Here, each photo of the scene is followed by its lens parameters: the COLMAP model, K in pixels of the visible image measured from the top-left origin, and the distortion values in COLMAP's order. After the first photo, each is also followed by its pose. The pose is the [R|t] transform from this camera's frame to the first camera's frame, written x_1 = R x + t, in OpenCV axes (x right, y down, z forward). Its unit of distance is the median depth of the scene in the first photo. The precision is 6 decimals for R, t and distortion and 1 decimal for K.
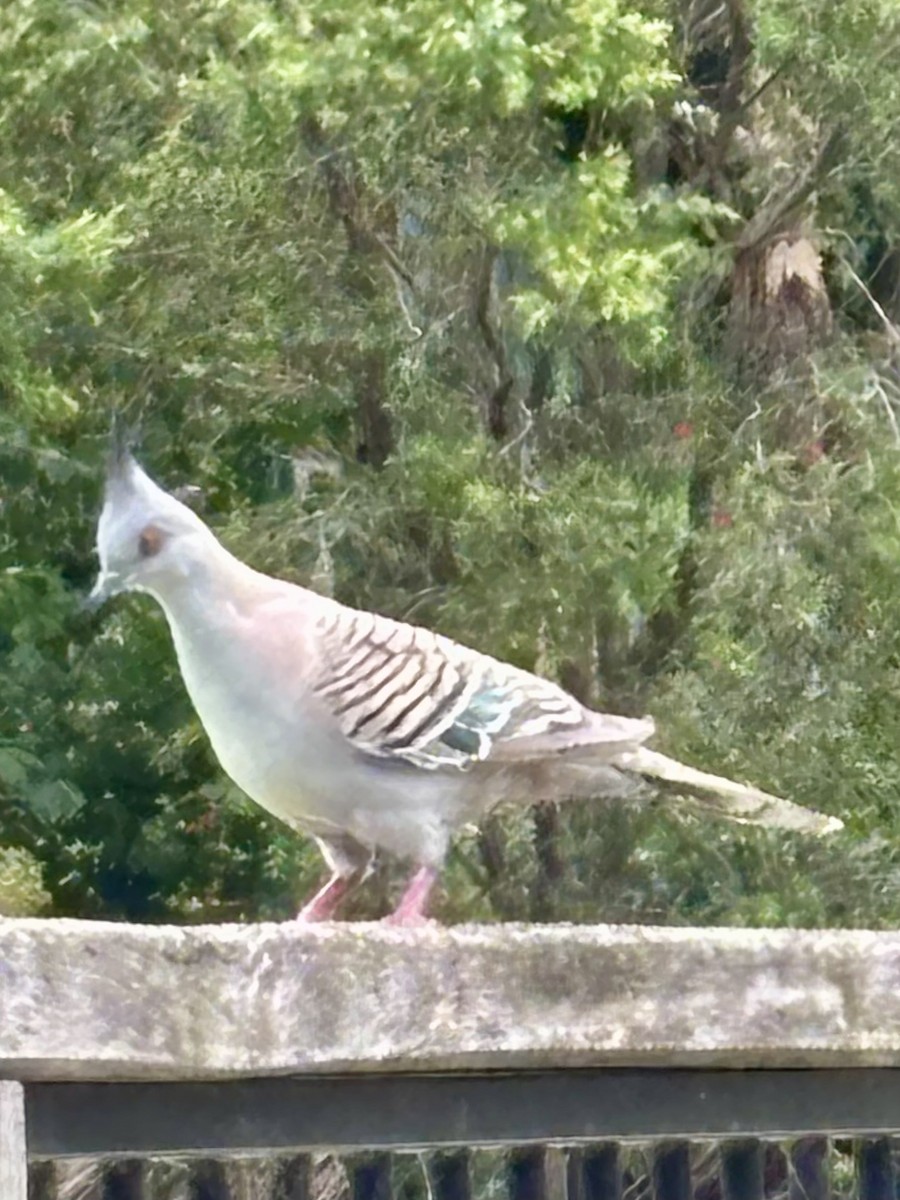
lens RADIAL K [[3969.6, 0, 450.0], [0, 3969.6, 600.0], [0, 0, 1]] dist [0.014759, 1.241005]
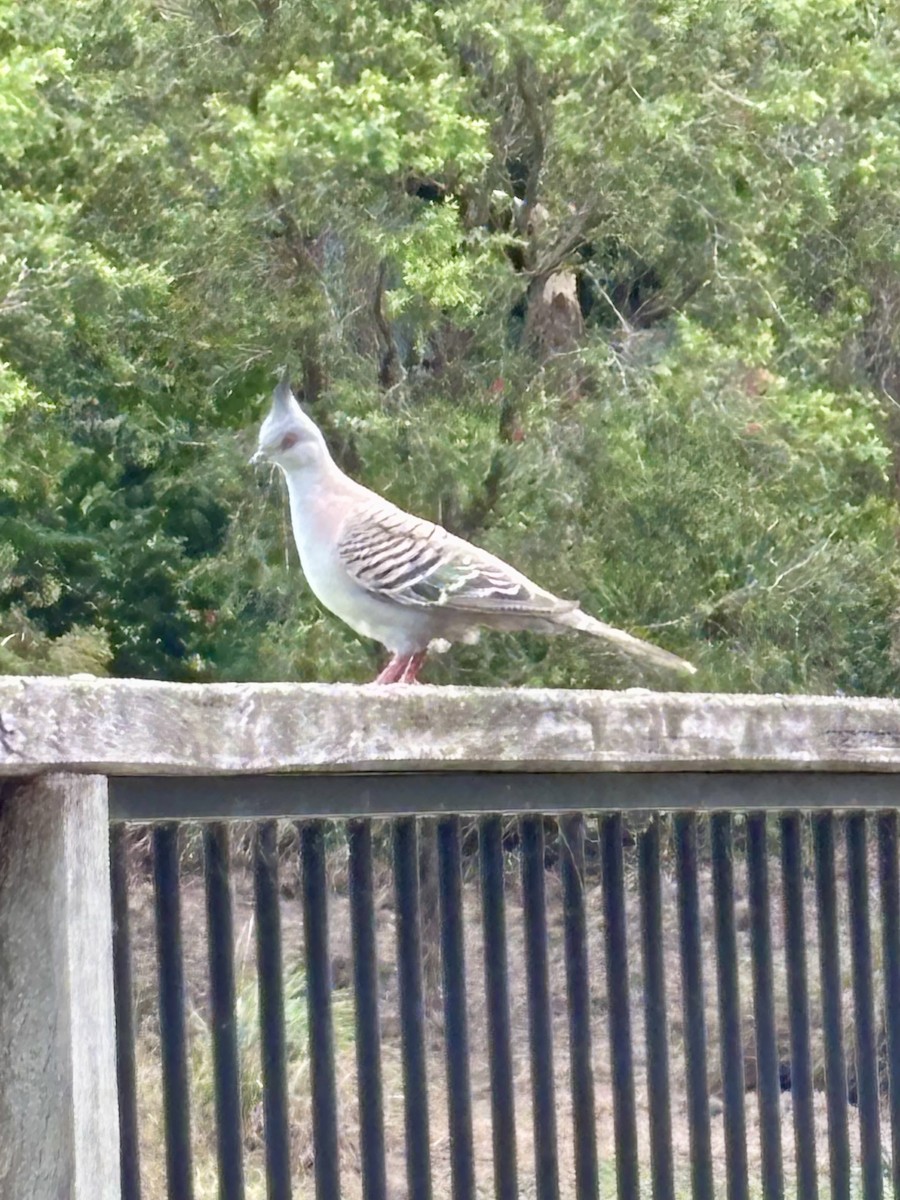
lens RADIAL K [[3969.6, 0, 450.0], [0, 3969.6, 600.0], [0, 0, 1]] dist [0.014759, 1.241005]
pose [[0.990087, 0.015455, 0.139606, -0.195886], [-0.026585, 0.996582, 0.078214, -0.084474], [-0.137920, -0.081150, 0.987113, -0.643736]]
